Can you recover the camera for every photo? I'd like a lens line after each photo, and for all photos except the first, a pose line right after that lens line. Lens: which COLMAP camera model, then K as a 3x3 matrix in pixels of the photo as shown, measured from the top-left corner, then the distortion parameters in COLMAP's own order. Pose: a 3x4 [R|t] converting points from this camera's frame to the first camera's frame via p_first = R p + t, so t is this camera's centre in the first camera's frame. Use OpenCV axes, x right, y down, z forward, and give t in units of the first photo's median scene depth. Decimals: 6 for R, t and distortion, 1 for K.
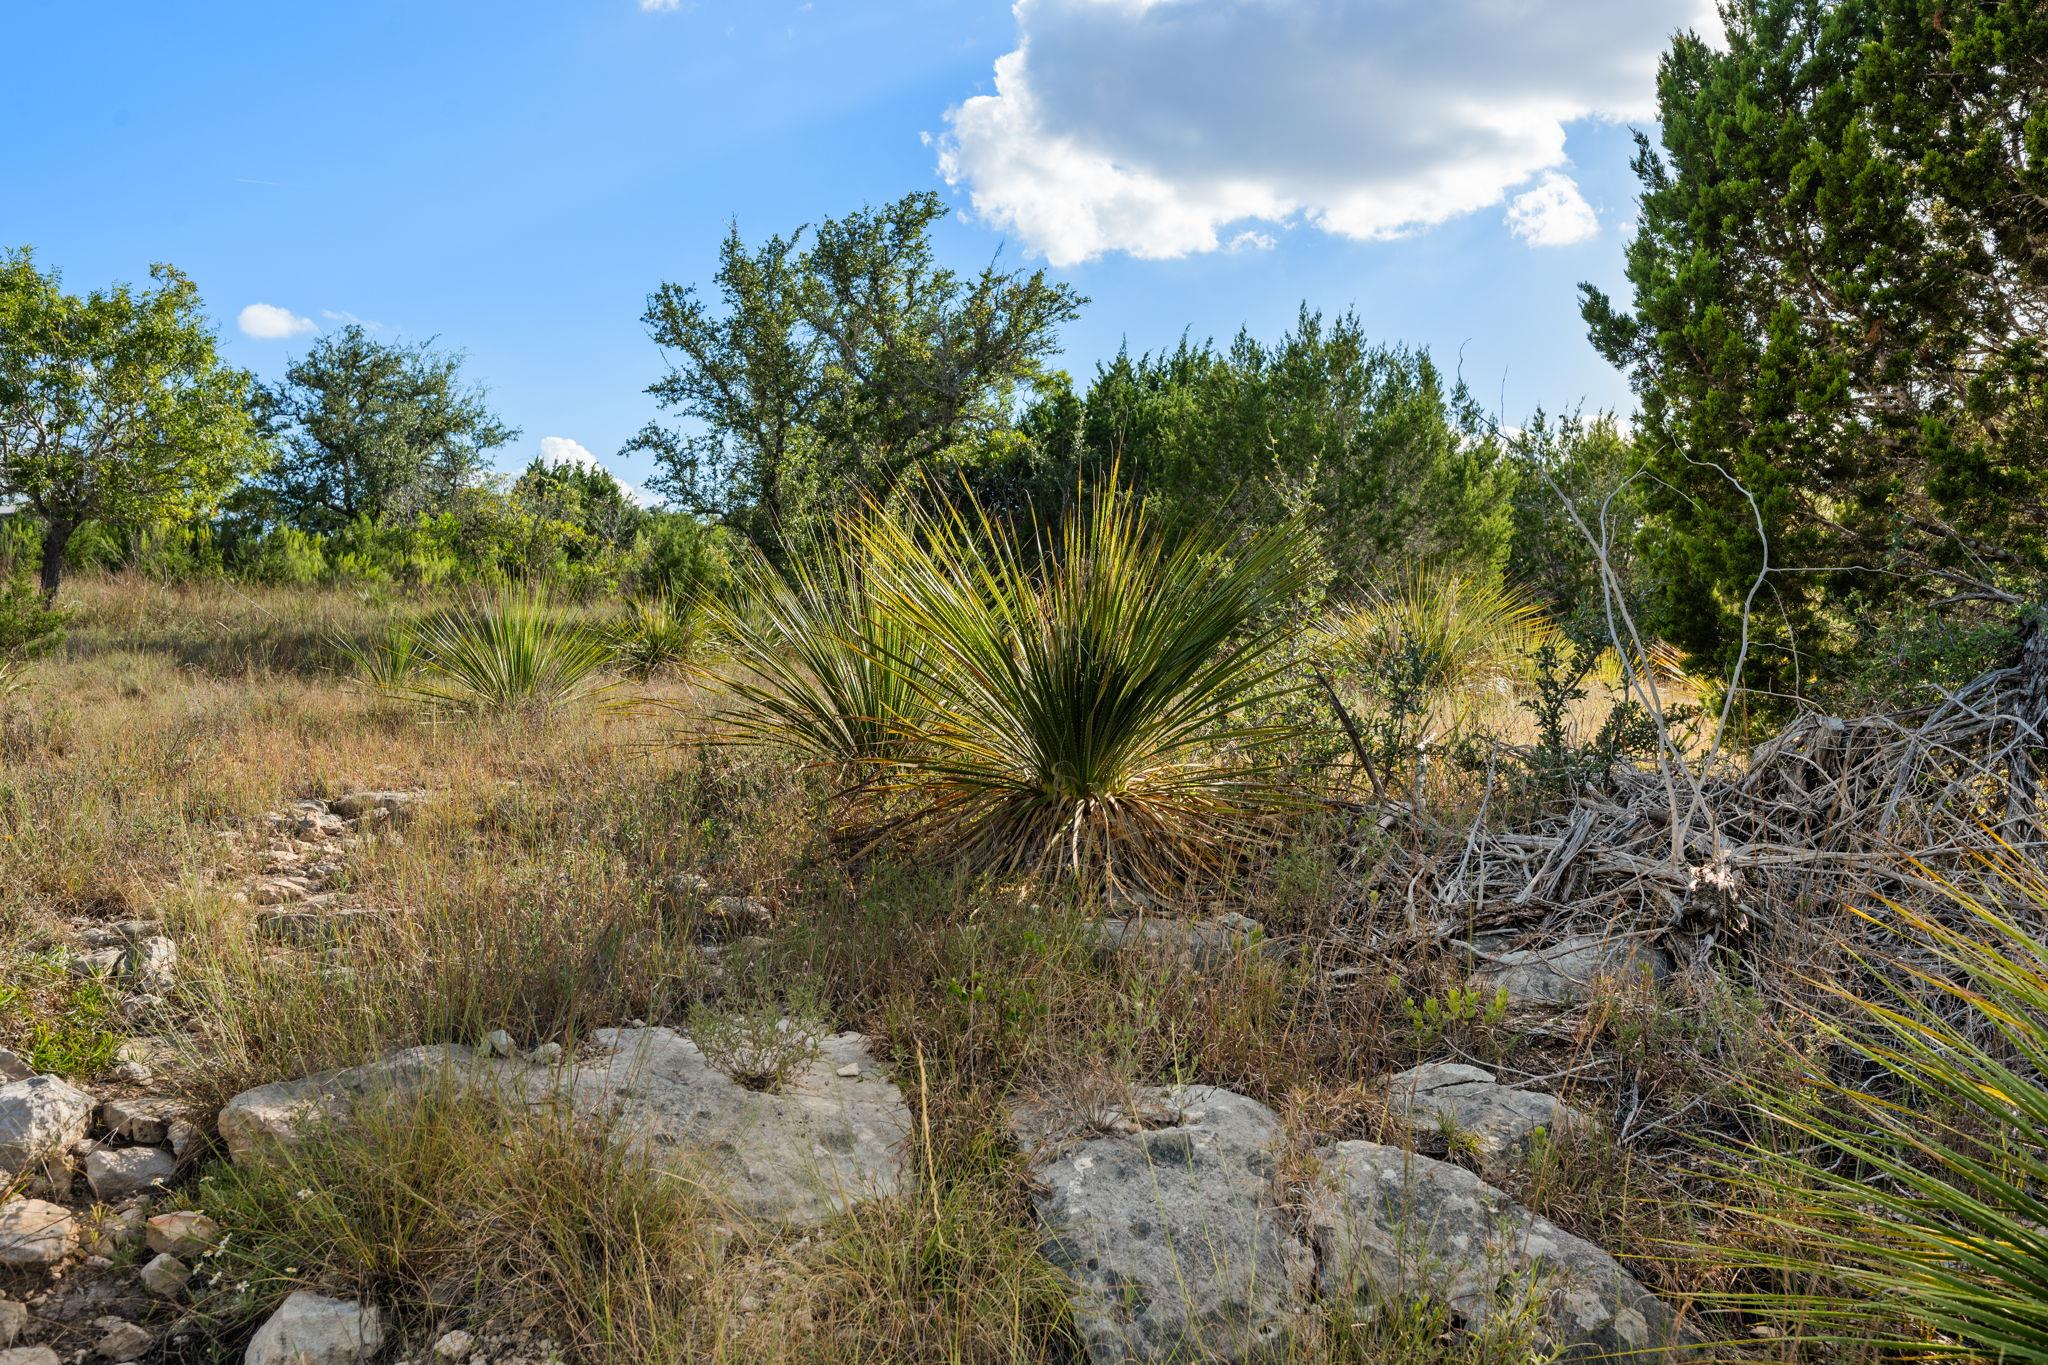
lens RADIAL K [[1785.7, 0, 1024.0], [0, 1785.7, 682.5], [0, 0, 1]] dist [-0.000780, -0.002878]
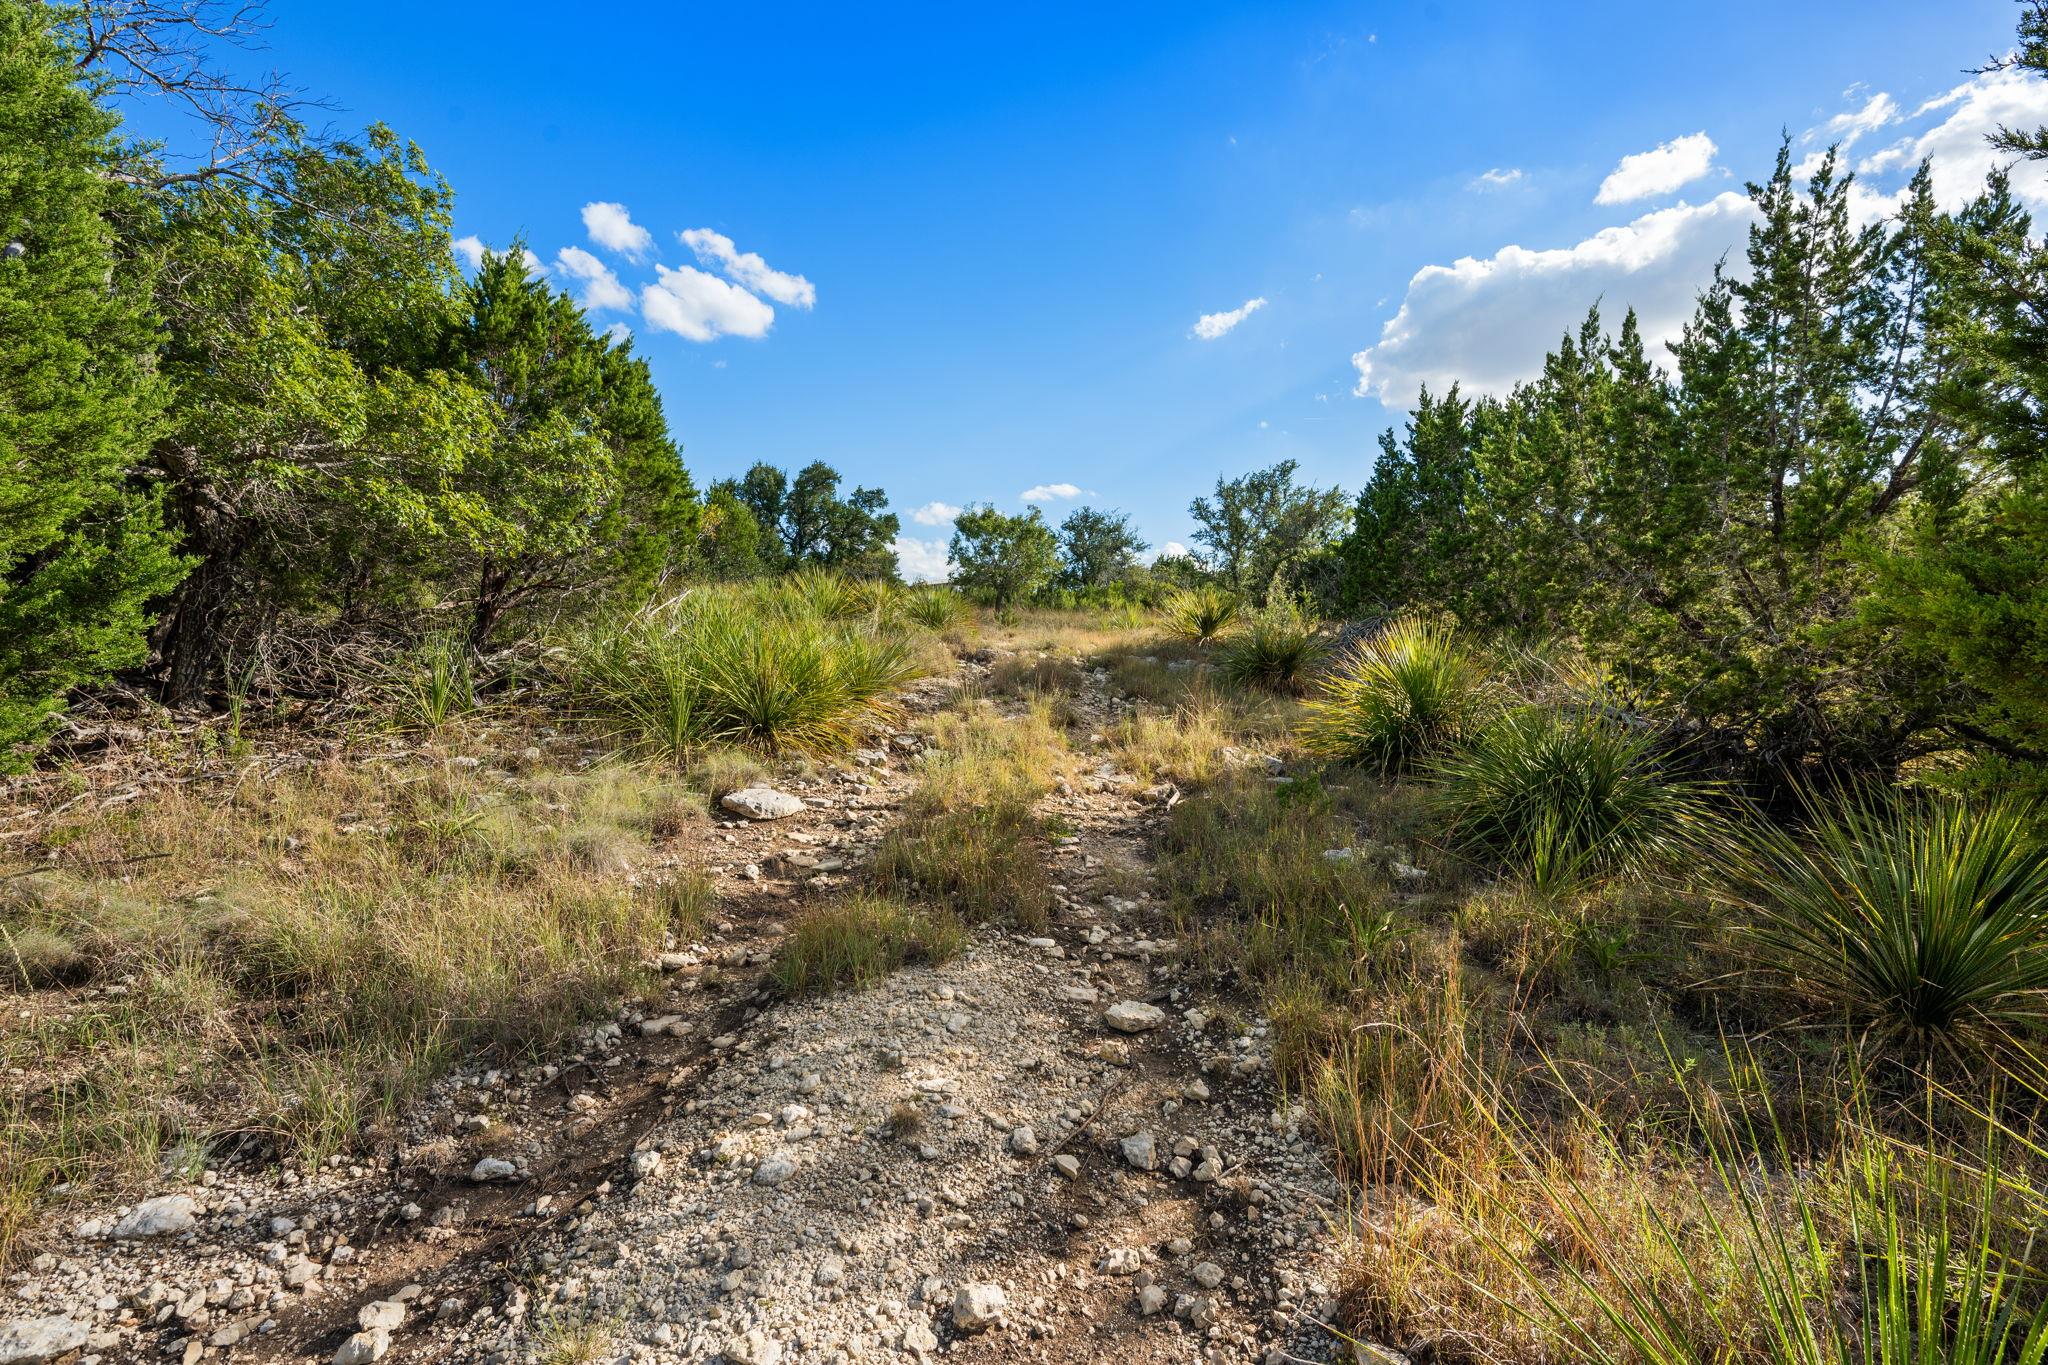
lens RADIAL K [[1785.7, 0, 1024.0], [0, 1785.7, 682.5], [0, 0, 1]] dist [-0.000780, -0.002878]
pose [[0.928986, 0.002871, -0.370105, 0.529982], [-0.009438, 0.999829, -0.015934, 0.098285], [0.369996, 0.018296, 0.928853, -1.525384]]
